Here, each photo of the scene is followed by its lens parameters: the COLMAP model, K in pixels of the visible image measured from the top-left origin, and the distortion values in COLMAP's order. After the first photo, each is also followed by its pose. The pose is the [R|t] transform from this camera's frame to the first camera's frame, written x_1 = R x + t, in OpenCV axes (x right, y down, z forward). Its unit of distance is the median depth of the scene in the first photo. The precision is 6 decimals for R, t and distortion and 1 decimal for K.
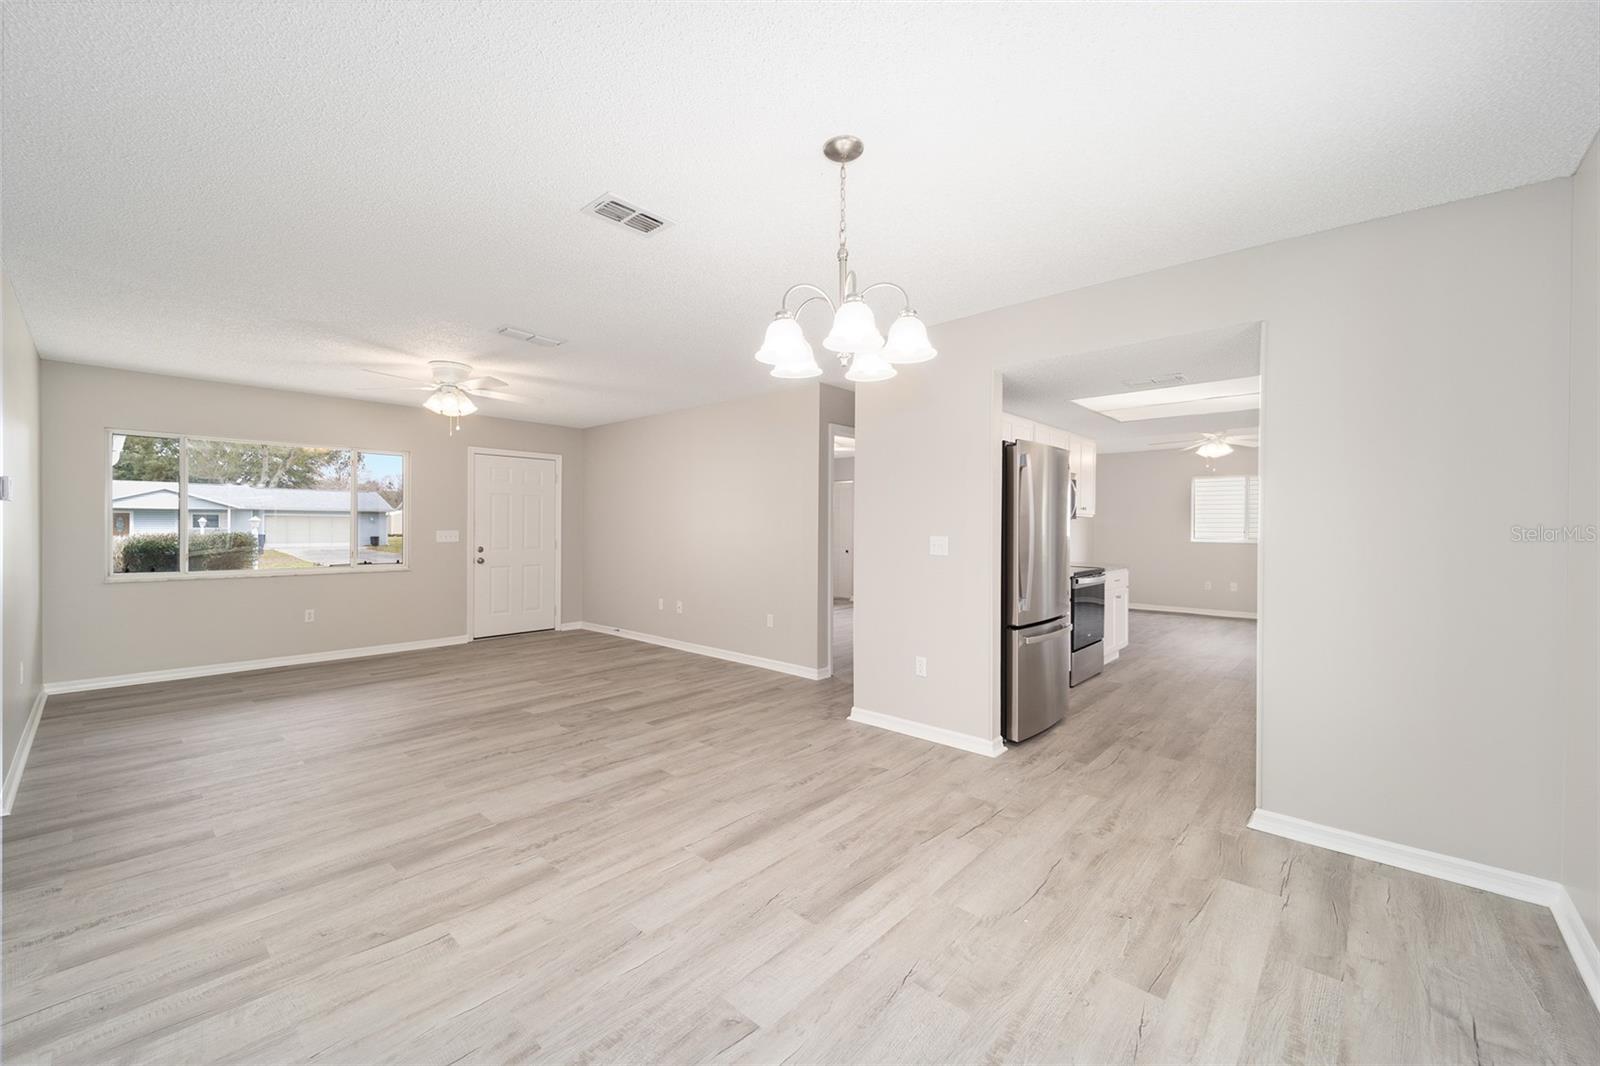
lens RADIAL K [[639.7, 0, 802.5], [0, 639.7, 526.6], [0, 0, 1]] dist [-0.001442, -0.000365]
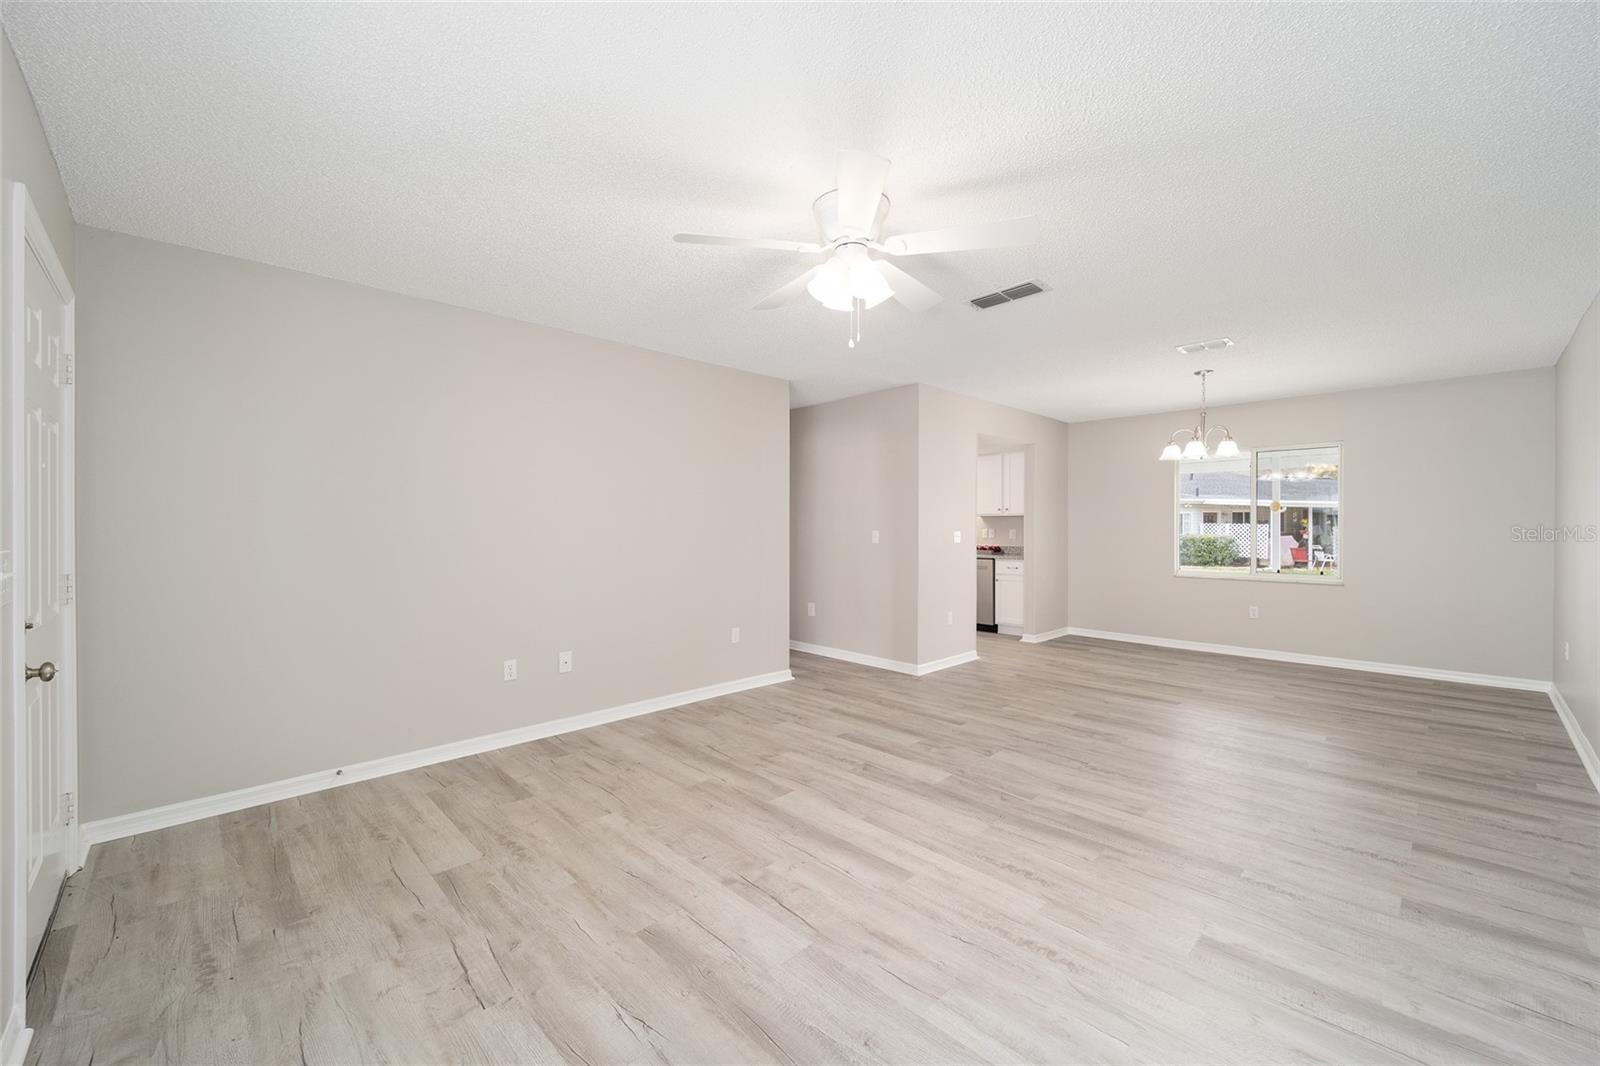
lens RADIAL K [[639.7, 0, 796.1], [0, 639.7, 525.3], [0, 0, 1]] dist [-0.001442, -0.000365]
pose [[0.071943, -0.009456, 0.997364, -1.287800], [0.007365, 0.999933, 0.008949, -0.010975], [-0.997382, 0.006701, 0.072008, 1.226579]]
